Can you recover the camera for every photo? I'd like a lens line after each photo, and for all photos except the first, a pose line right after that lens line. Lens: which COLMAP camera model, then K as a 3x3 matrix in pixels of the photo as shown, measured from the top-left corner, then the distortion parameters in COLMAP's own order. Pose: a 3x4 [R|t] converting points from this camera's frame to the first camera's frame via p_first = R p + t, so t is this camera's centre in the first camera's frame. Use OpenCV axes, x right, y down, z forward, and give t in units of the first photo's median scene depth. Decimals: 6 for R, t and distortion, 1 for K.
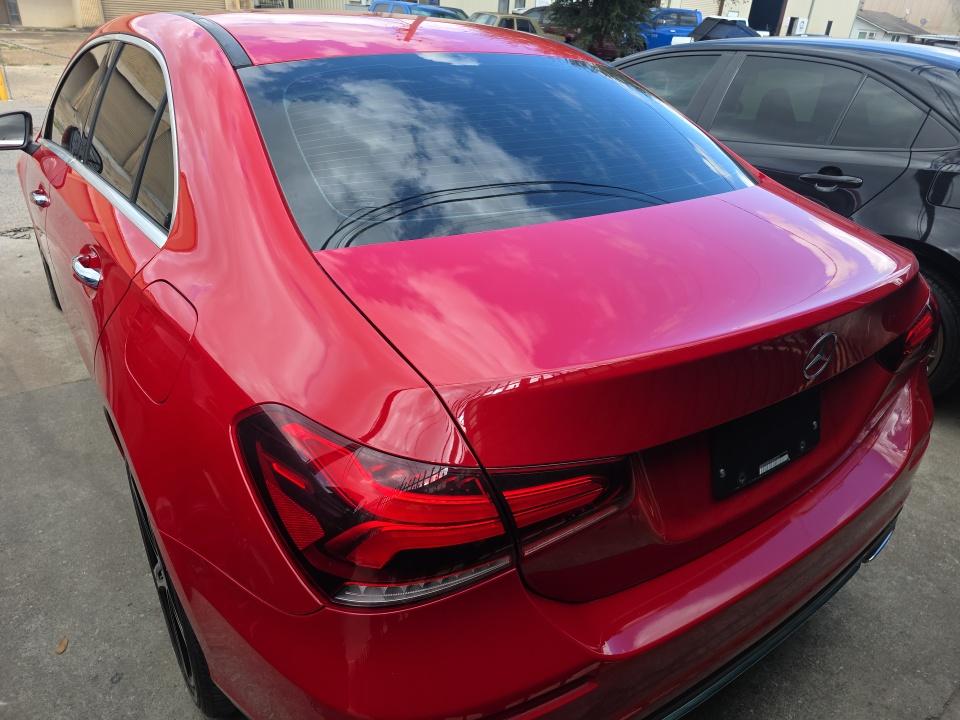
lens RADIAL K [[647.8, 0, 487.1], [0, 647.8, 353.7], [0, 0, 1]] dist [0.017512, -0.027141]
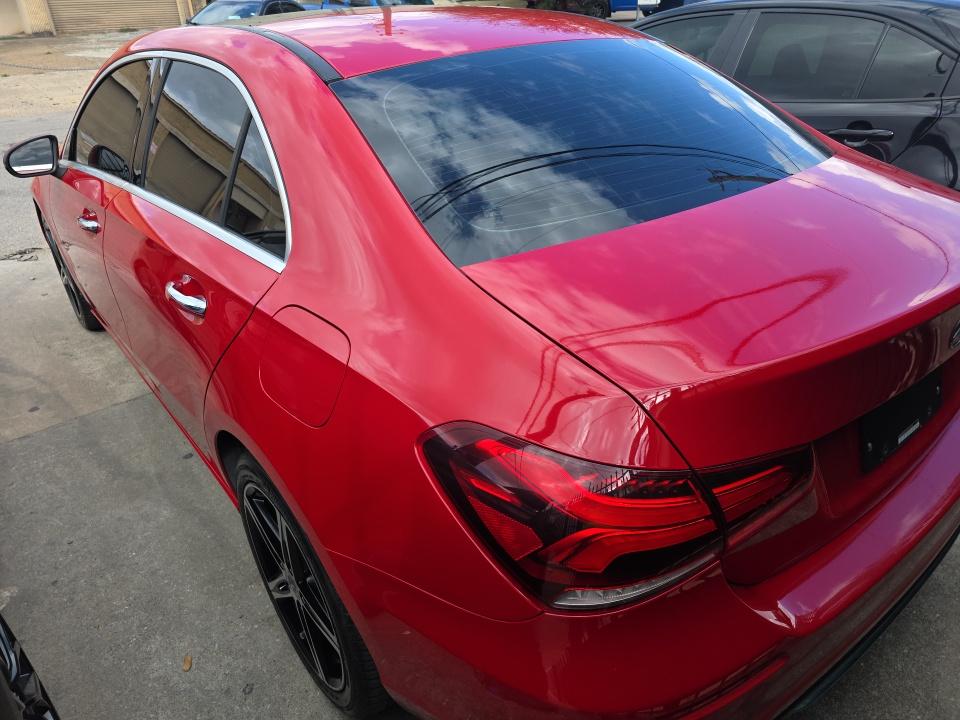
lens RADIAL K [[647.8, 0, 472.0], [0, 647.8, 363.4], [0, 0, 1]] dist [0.017512, -0.027141]
pose [[0.996181, -0.087170, 0.004978, -0.130116], [0.086799, 0.994888, 0.051613, -0.028423], [-0.009451, -0.050984, 0.998655, -0.007896]]
